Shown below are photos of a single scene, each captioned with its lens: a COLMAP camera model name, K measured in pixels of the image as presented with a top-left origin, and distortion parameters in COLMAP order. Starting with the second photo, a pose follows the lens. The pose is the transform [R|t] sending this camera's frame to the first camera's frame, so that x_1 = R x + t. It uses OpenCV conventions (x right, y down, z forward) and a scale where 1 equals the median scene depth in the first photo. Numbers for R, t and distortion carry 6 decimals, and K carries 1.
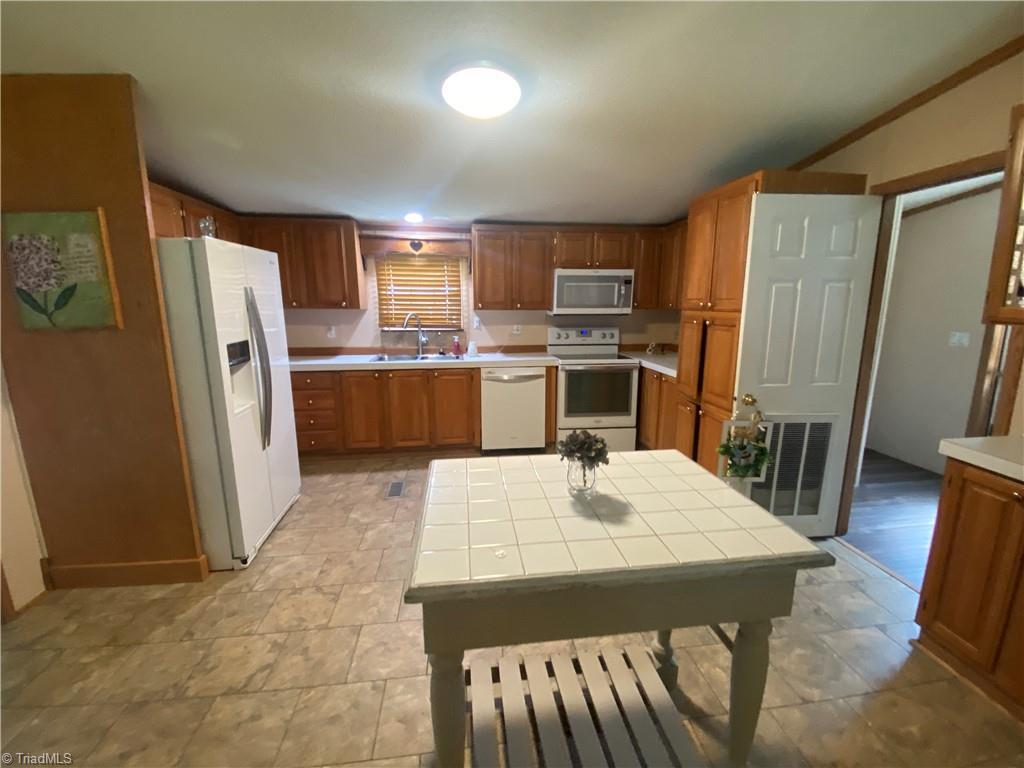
lens RADIAL K [[428.5, 0, 511.6], [0, 428.5, 382.9], [0, 0, 1]] dist [0.010999, -0.015477]
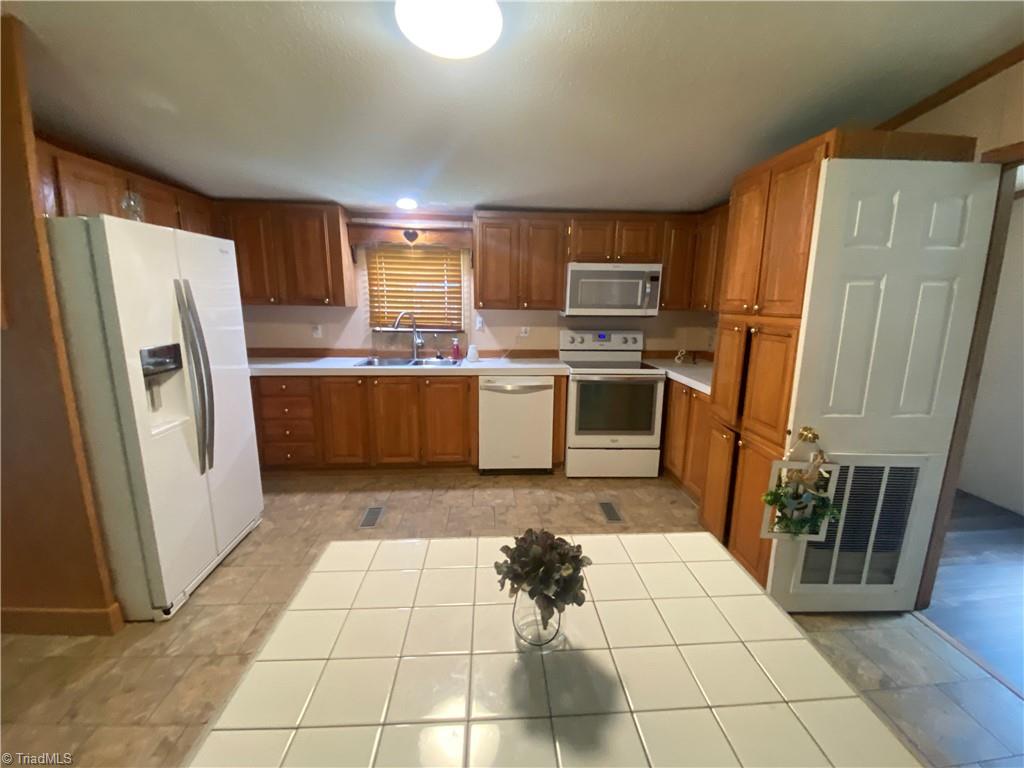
lens RADIAL K [[428.5, 0, 511.2], [0, 428.5, 383.7], [0, 0, 1]] dist [0.010999, -0.015477]
pose [[0.997701, 0.024744, -0.063090, 0.069583], [-0.024324, 0.999677, 0.007416, -0.039234], [0.063253, -0.005864, 0.997980, 0.193063]]
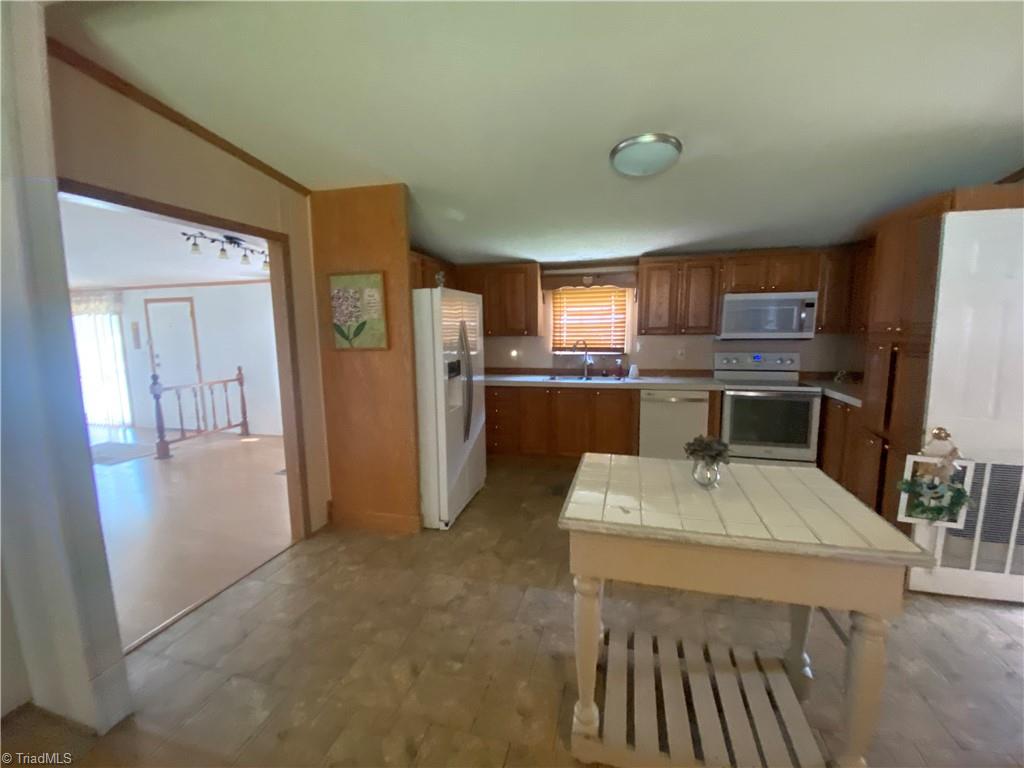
lens RADIAL K [[428.5, 0, 511.6], [0, 428.5, 384.0], [0, 0, 1]] dist [0.010999, -0.015477]
pose [[0.925198, 0.038175, -0.377560, 0.045029], [-0.058464, 0.997388, -0.042416, 0.022879], [0.374955, 0.061317, 0.925013, -0.161988]]
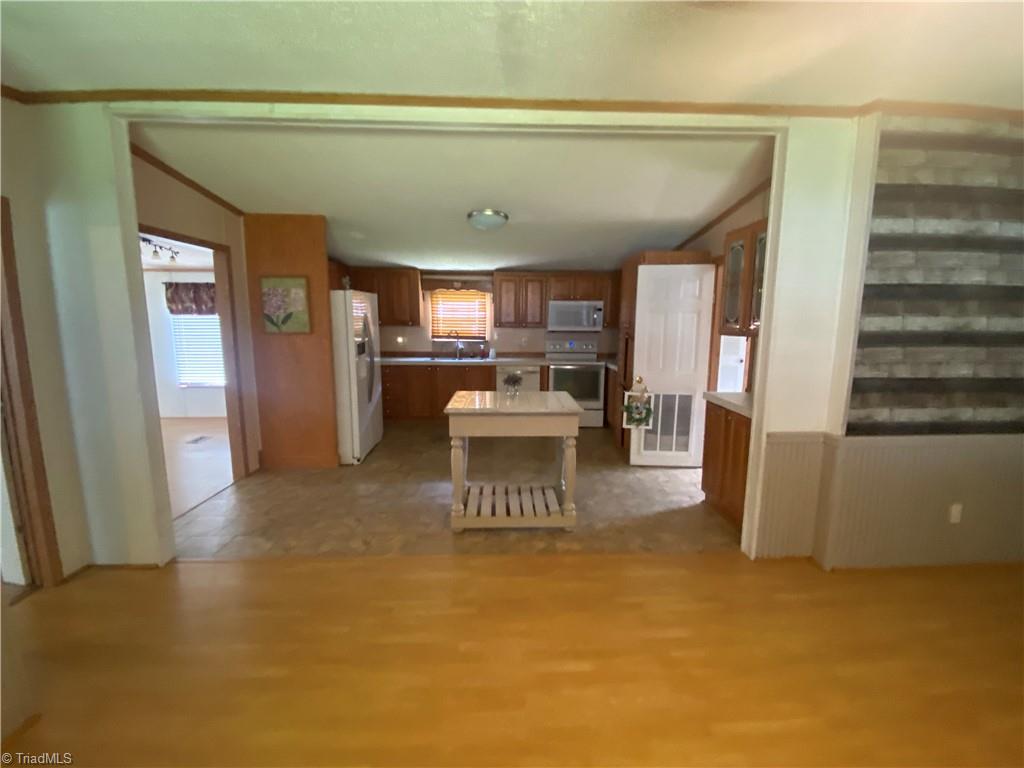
lens RADIAL K [[428.5, 0, 520.2], [0, 428.5, 380.5], [0, 0, 1]] dist [0.010999, -0.015477]
pose [[0.996854, 0.020565, -0.076547, 0.181848], [-0.024278, 0.998558, -0.047889, 0.124375], [0.075451, 0.049596, 0.995915, -0.706634]]
